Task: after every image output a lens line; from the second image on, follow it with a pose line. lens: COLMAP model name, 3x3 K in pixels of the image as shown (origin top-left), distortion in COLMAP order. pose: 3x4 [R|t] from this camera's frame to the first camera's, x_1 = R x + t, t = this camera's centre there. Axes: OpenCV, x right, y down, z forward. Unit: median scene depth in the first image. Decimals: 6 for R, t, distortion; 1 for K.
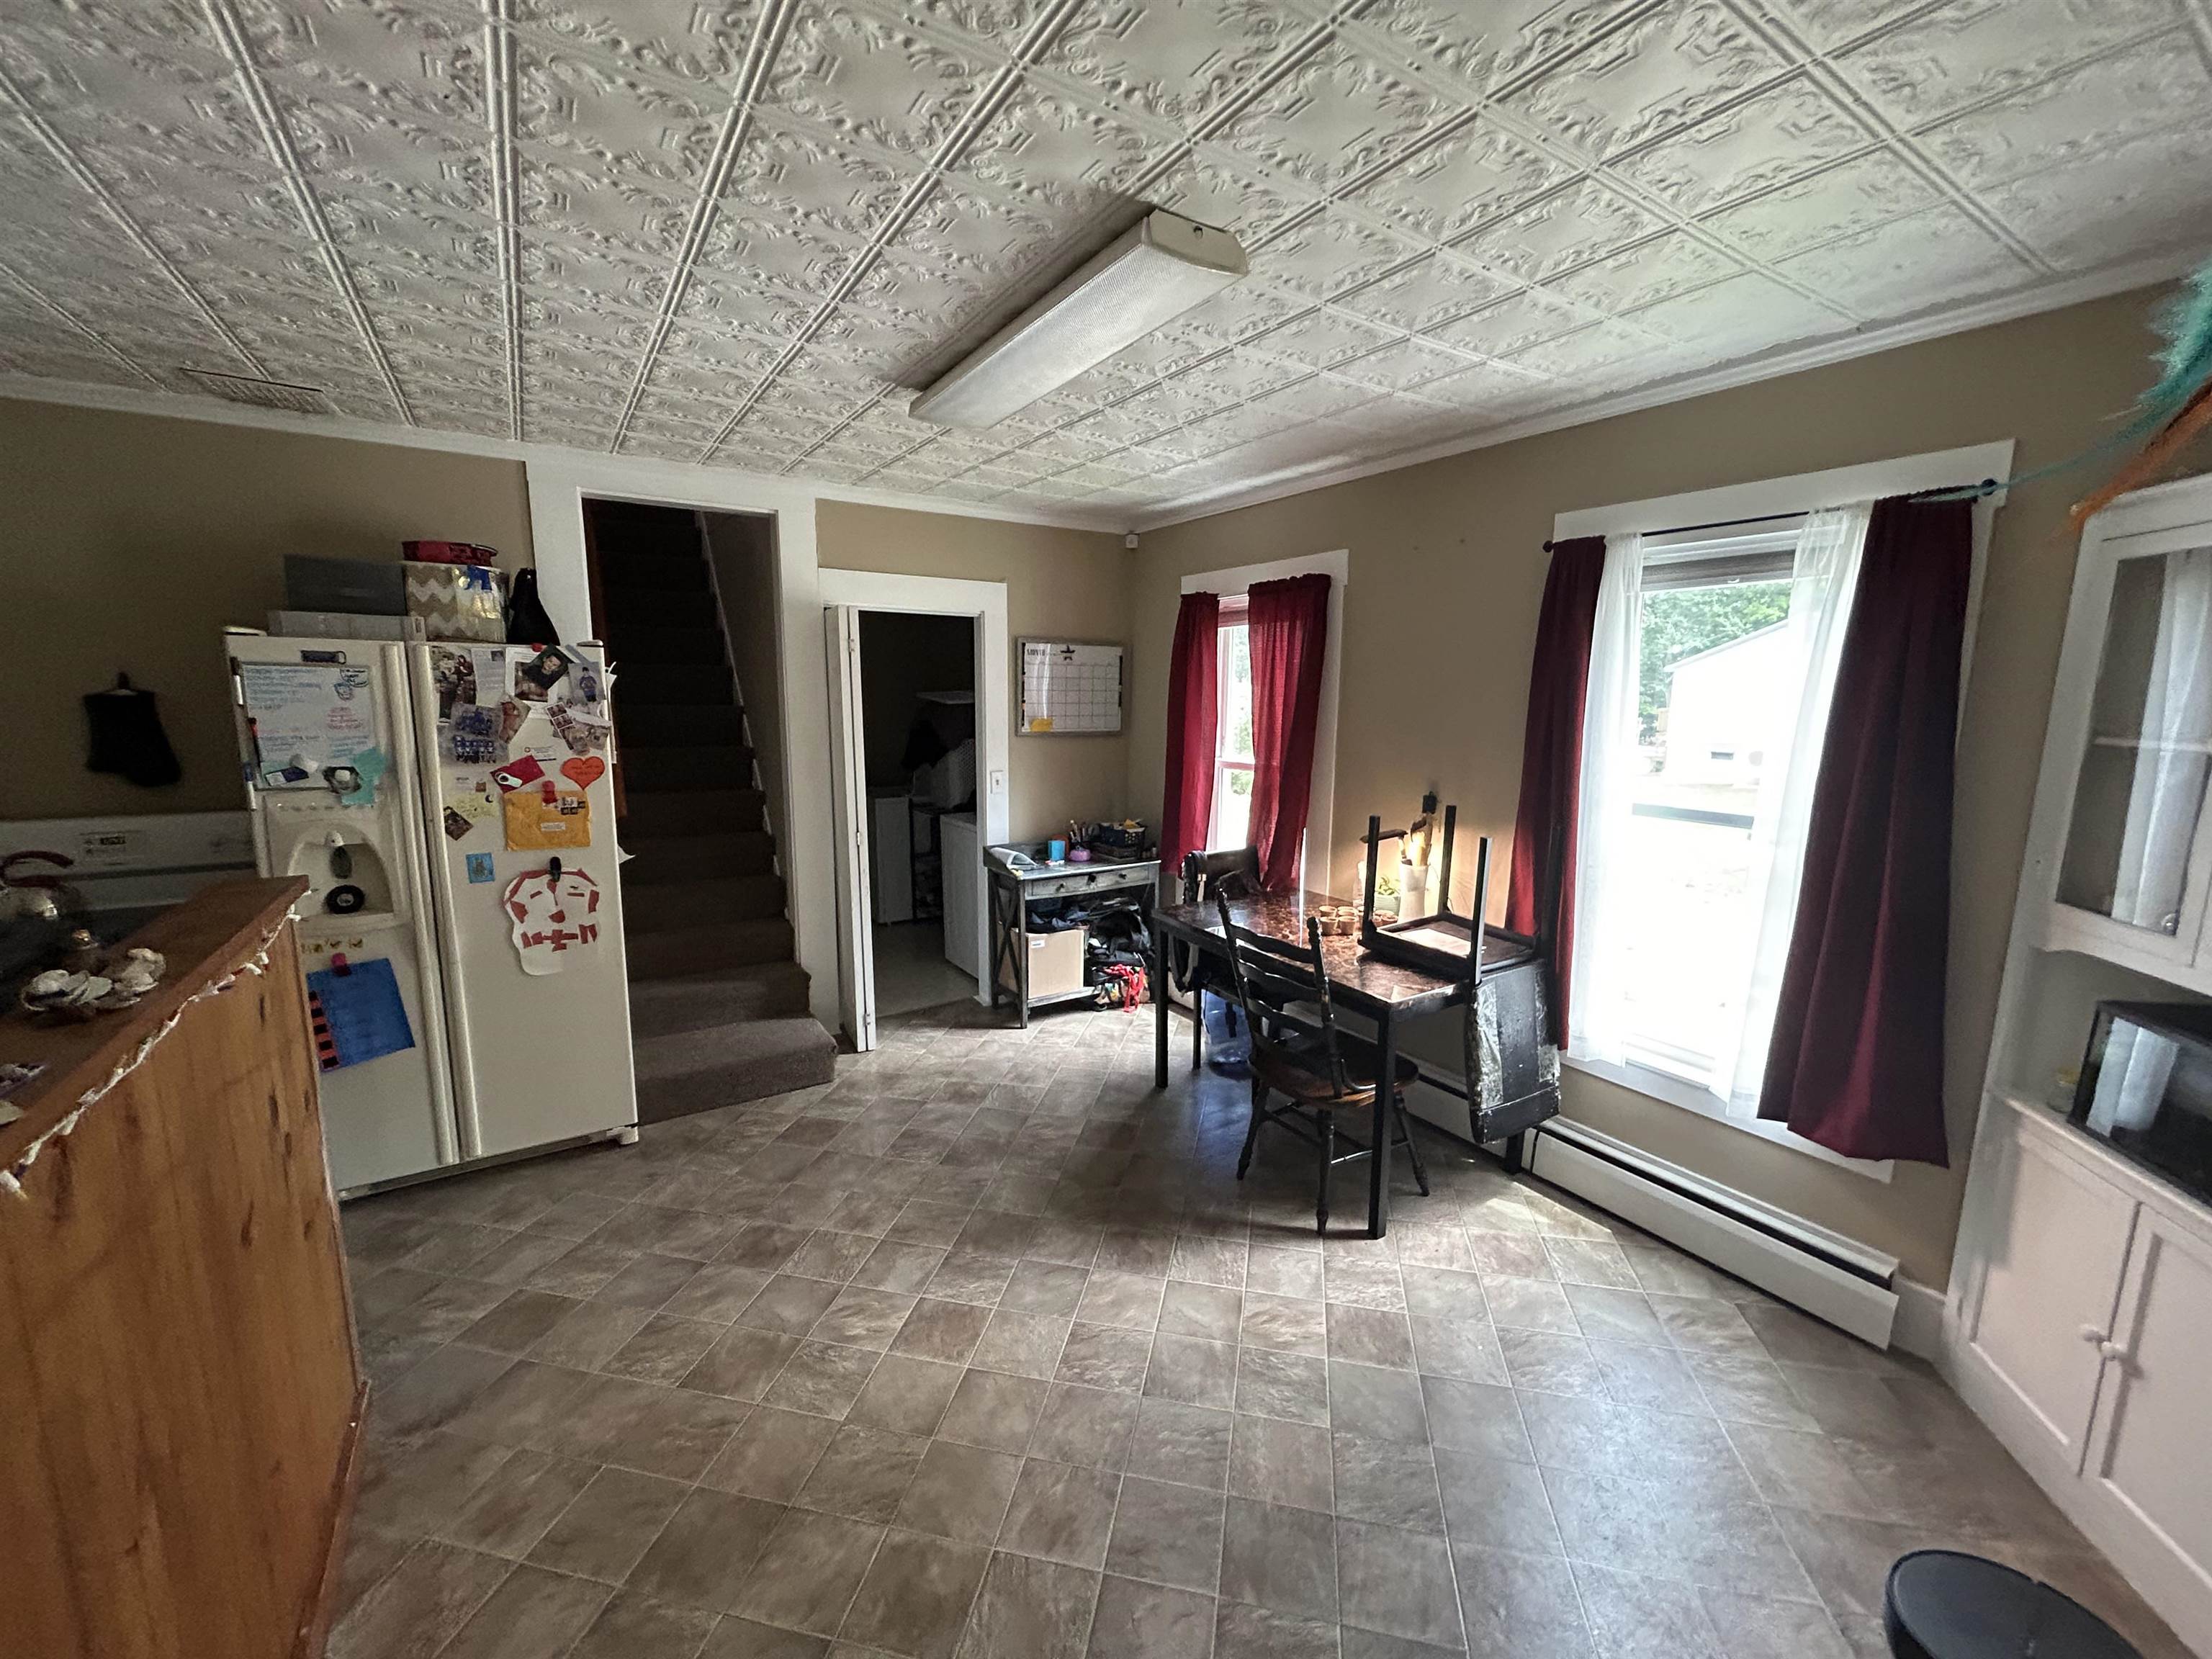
lens RADIAL K [[890.5, 0, 1098.9], [0, 890.5, 839.6], [0, 0, 1]] dist [0.000747, 0.000016]
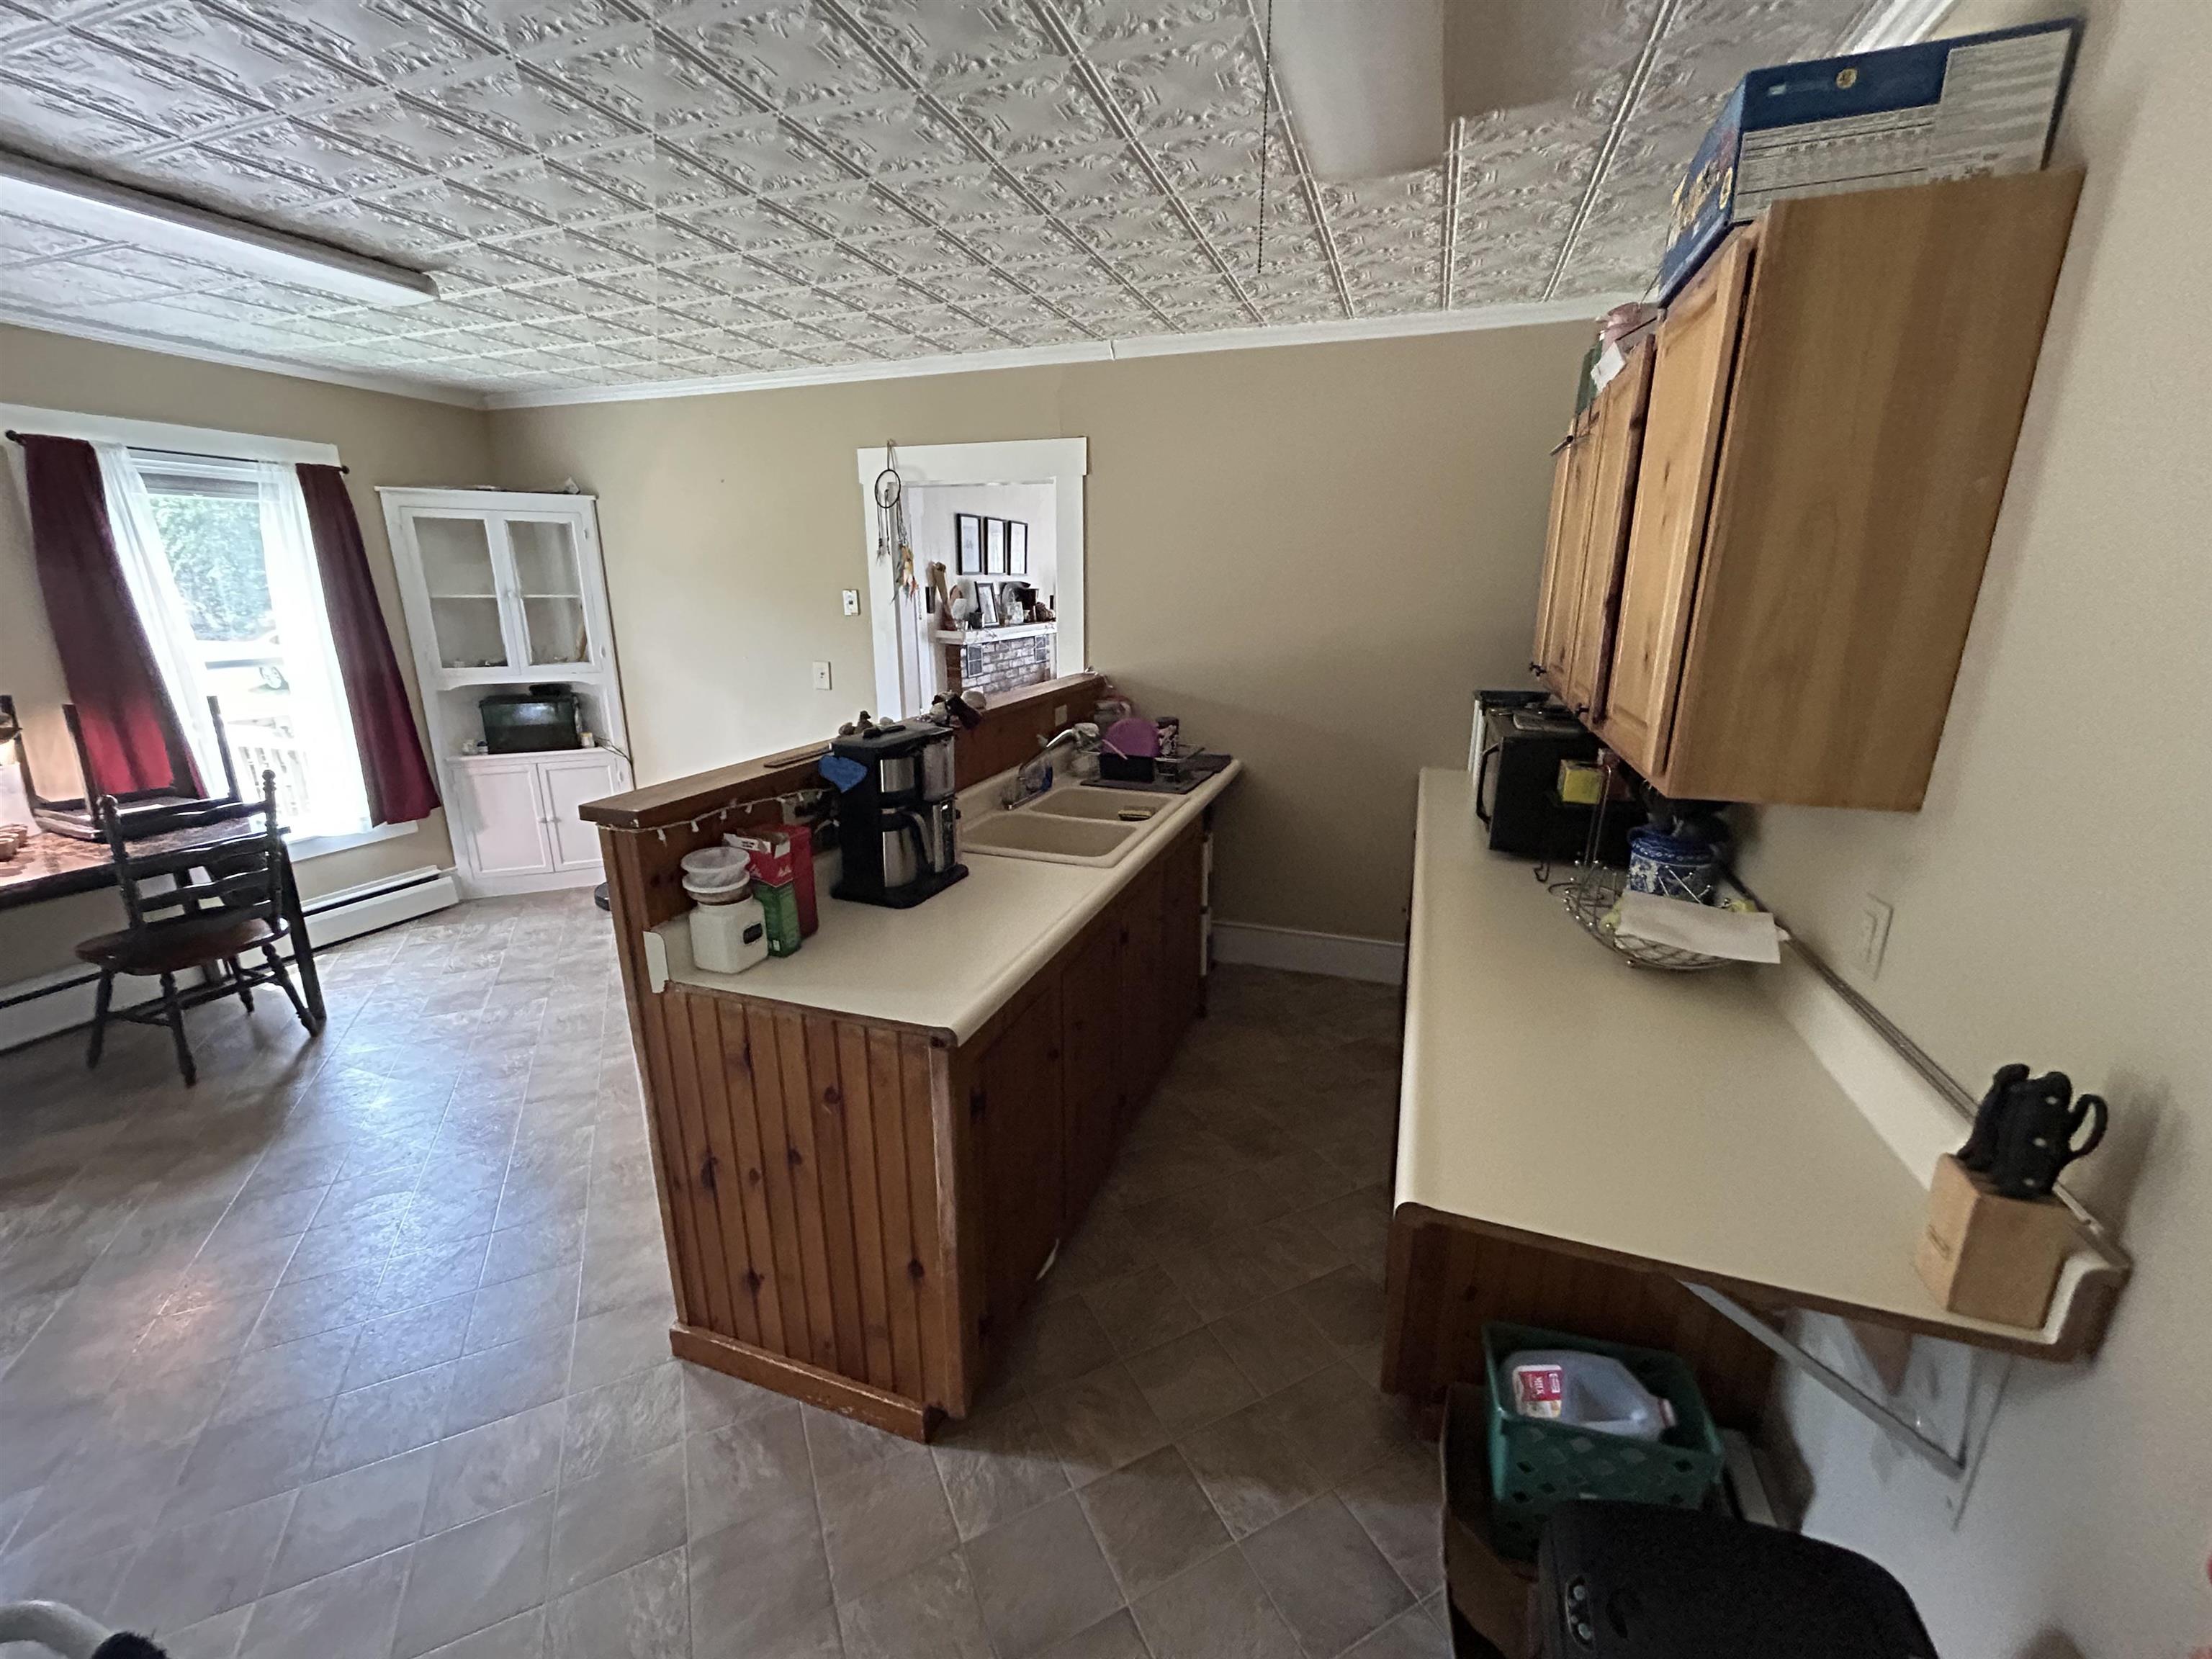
lens RADIAL K [[890.5, 0, 1098.9], [0, 890.5, 839.6], [0, 0, 1]] dist [0.000747, 0.000016]
pose [[-0.621933, -0.227253, 0.749370, -1.513600], [0.119127, 0.918368, 0.377371, -0.158770], [-0.773957, 0.323969, -0.544091, 0.902908]]
